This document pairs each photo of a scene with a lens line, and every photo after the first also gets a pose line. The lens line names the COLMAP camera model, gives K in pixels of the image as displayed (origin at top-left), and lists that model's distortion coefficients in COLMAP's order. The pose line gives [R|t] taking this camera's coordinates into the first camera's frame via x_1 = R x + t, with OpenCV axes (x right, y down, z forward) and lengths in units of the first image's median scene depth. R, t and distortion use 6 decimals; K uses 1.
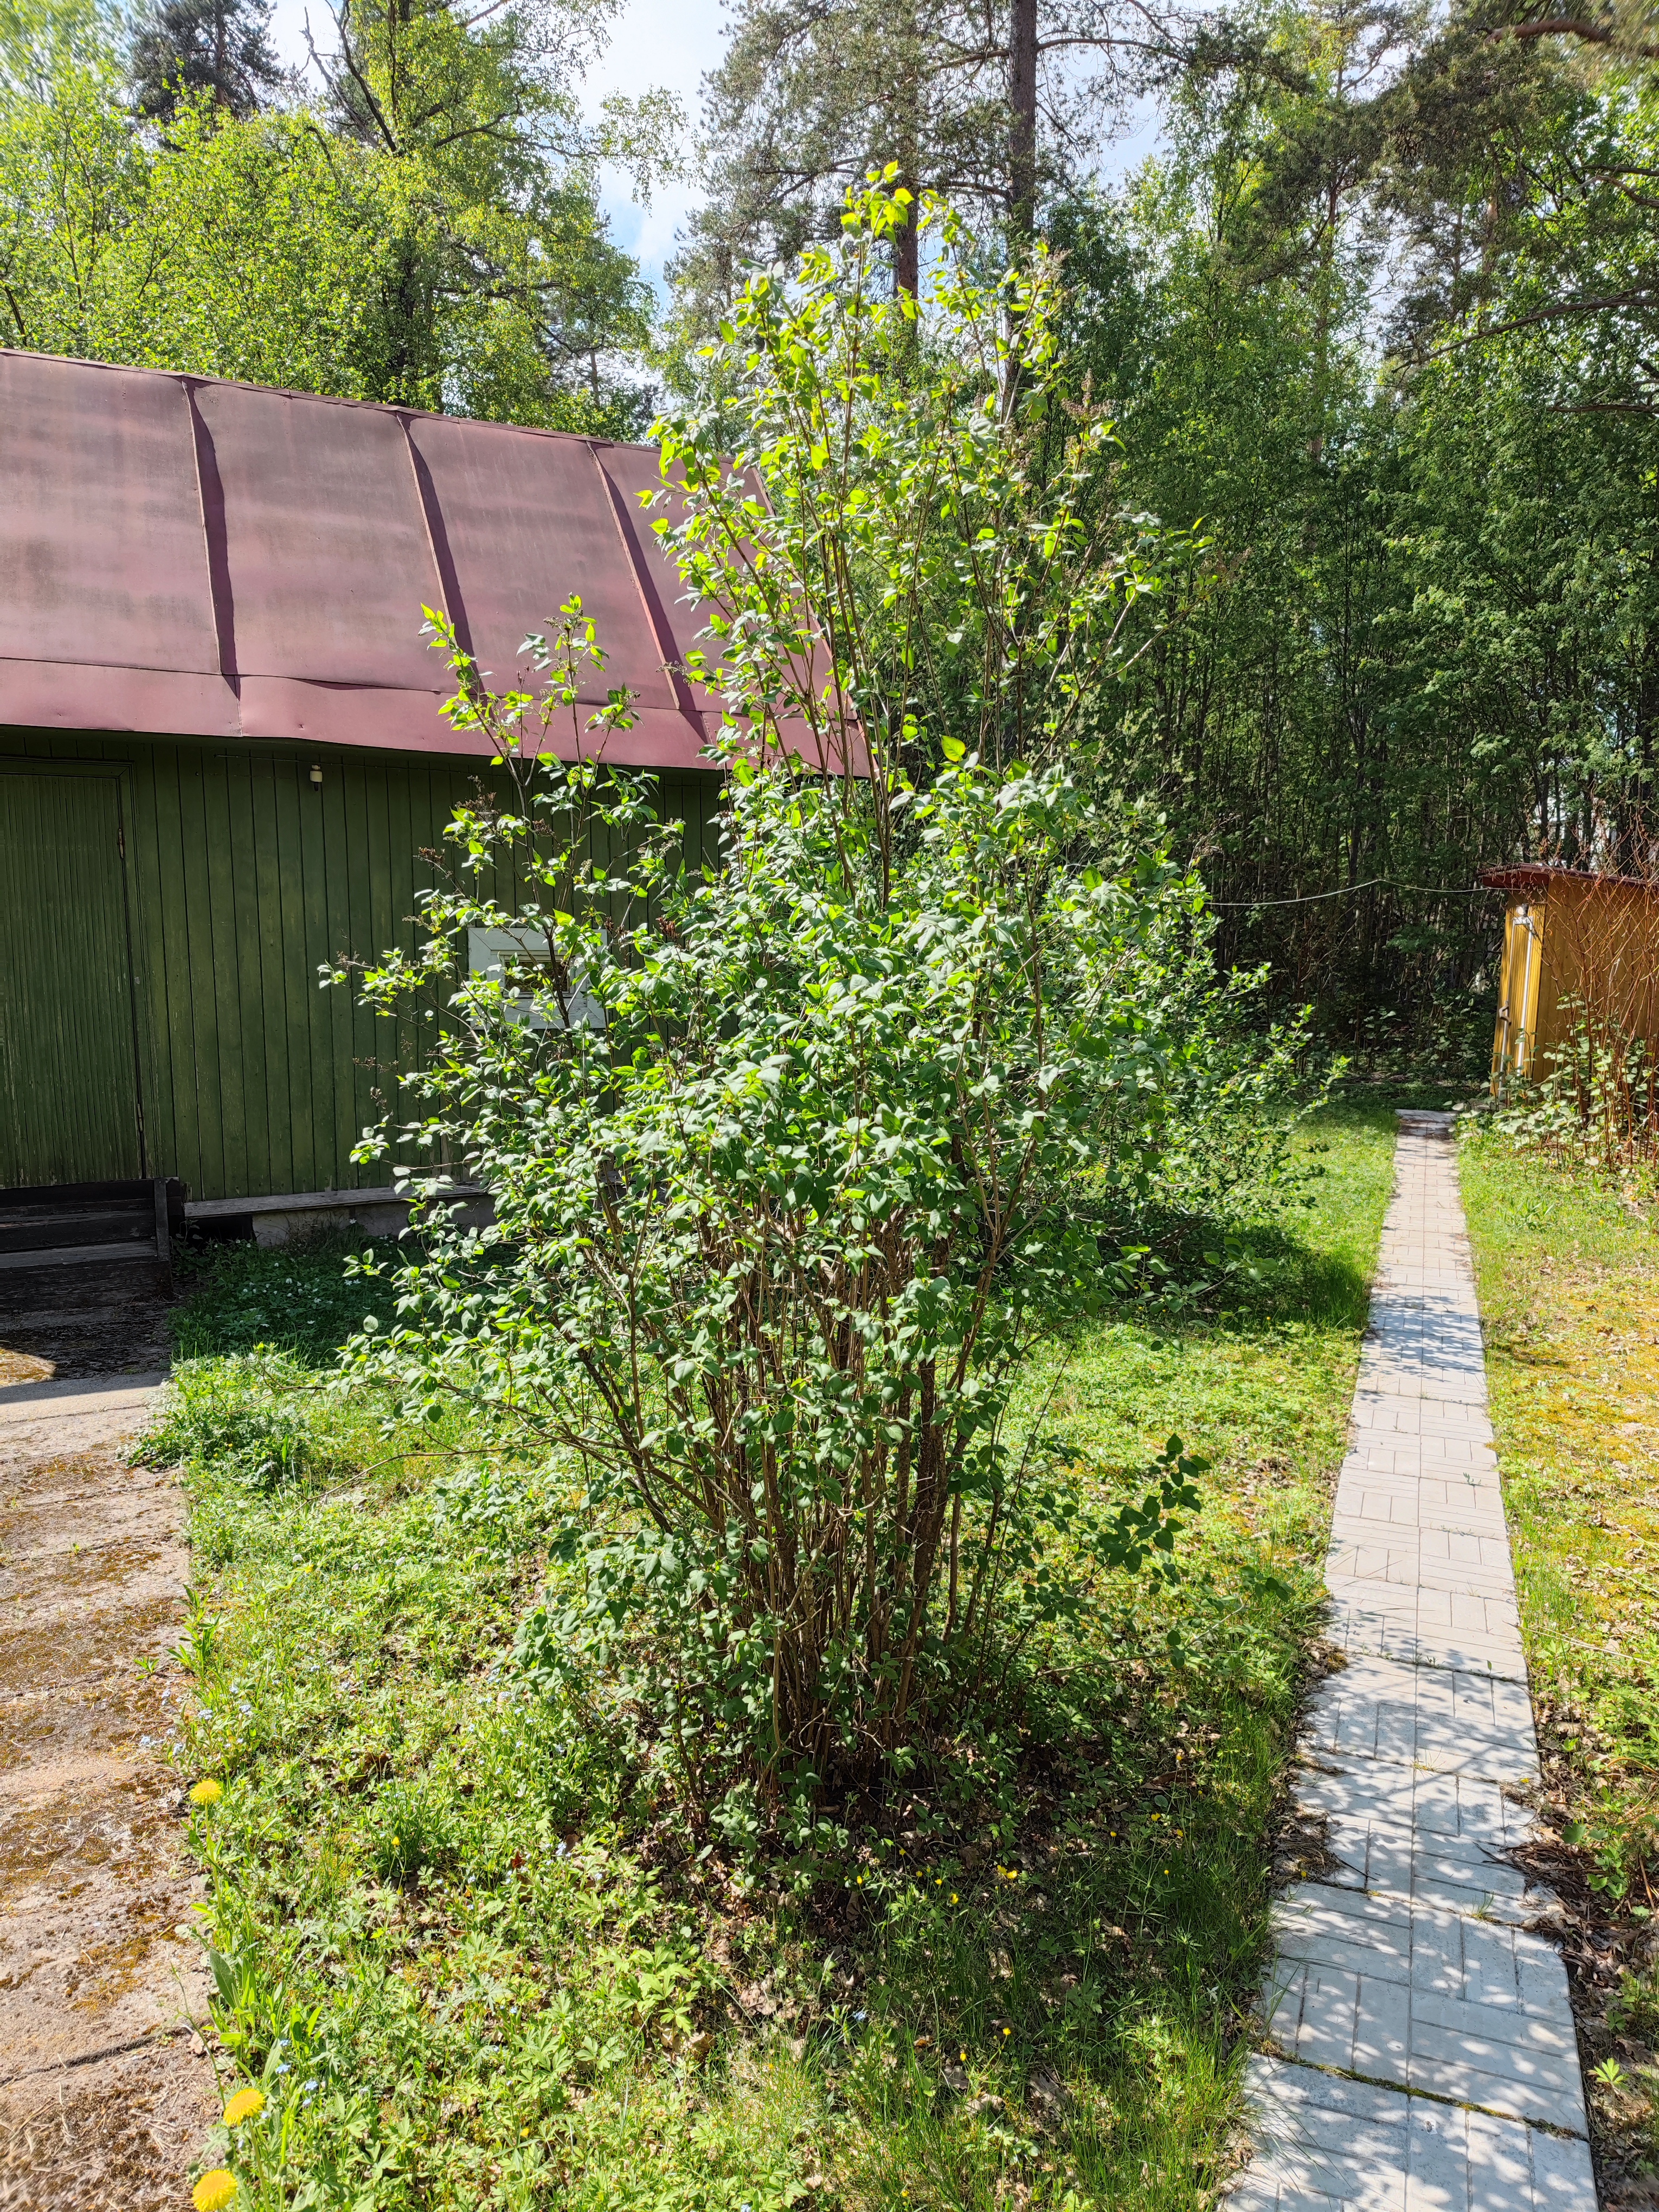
lens RADIAL K [[1485.1, 0, 829.5], [0, 1485.1, 1106.0], [0, 0, 1]] dist [0.065768, -0.062600]
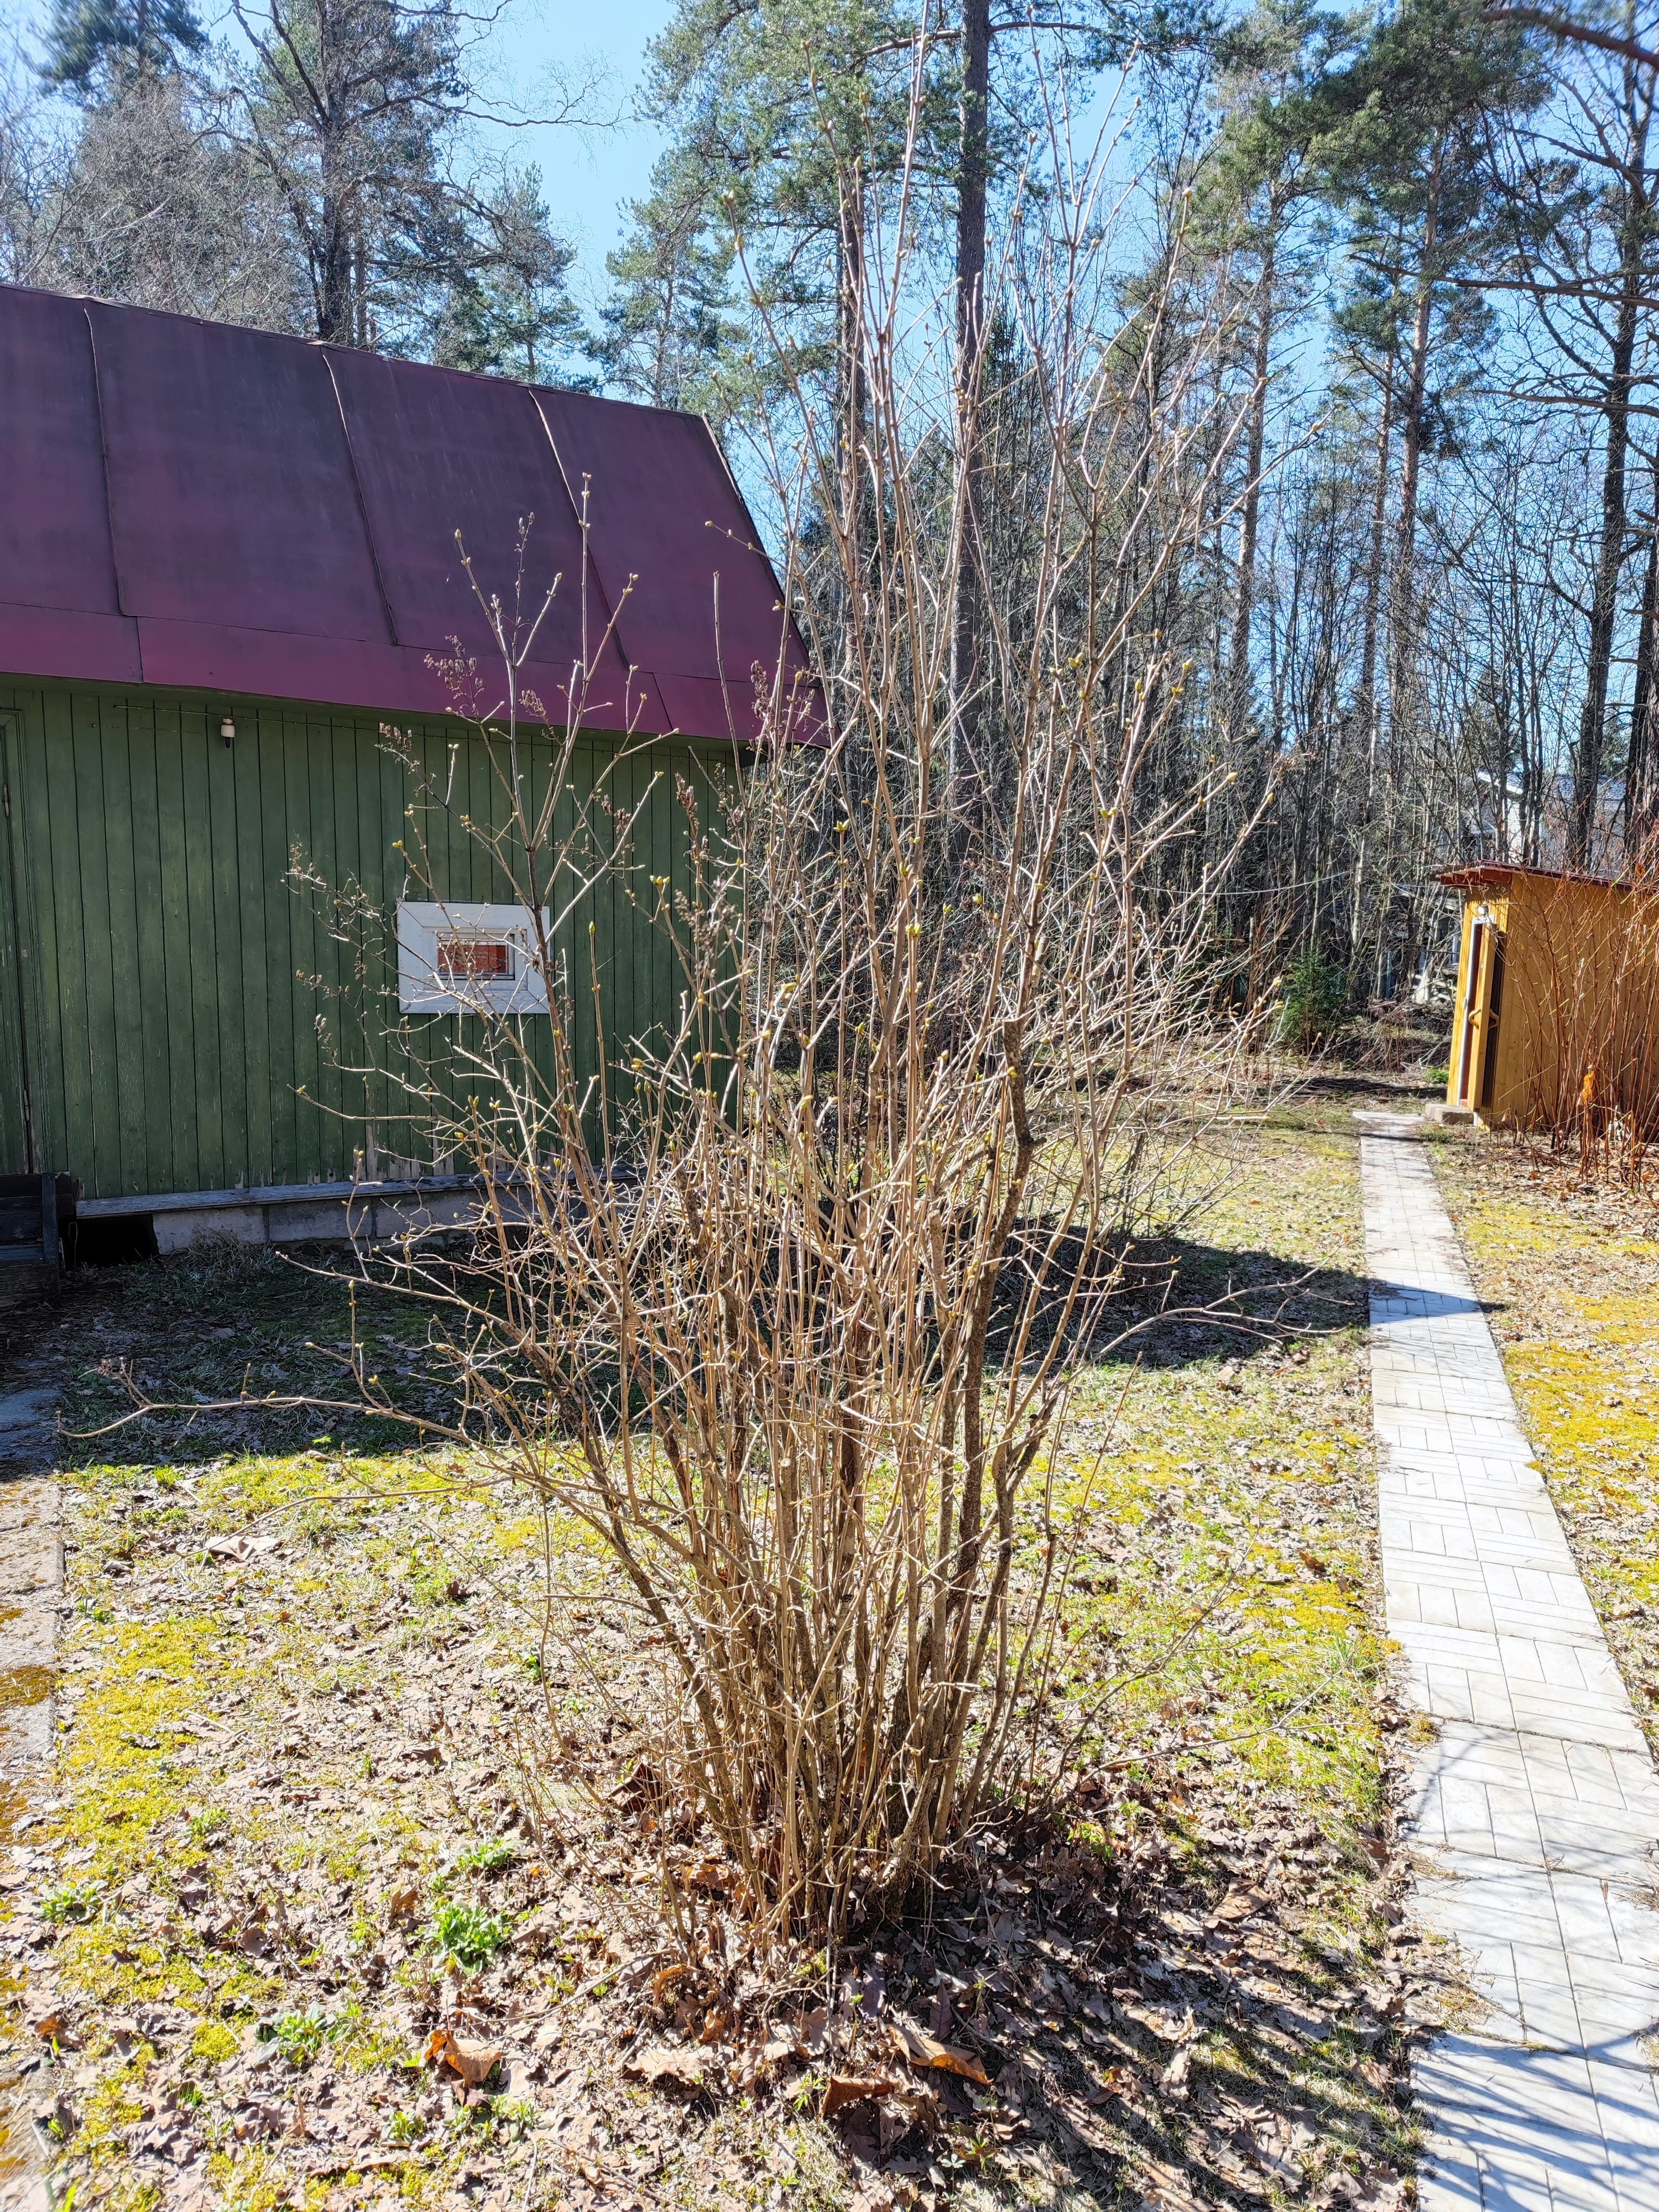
lens RADIAL K [[1430.0, 0, 834.8], [0, 1430.0, 1120.8], [0, 0, 1]] dist [-0.003883, -0.005498]
pose [[0.997952, -0.000257, 0.063967, -0.031344], [0.000605, 0.999985, -0.005414, 0.021214], [-0.063965, 0.005442, 0.997937, 0.116146]]
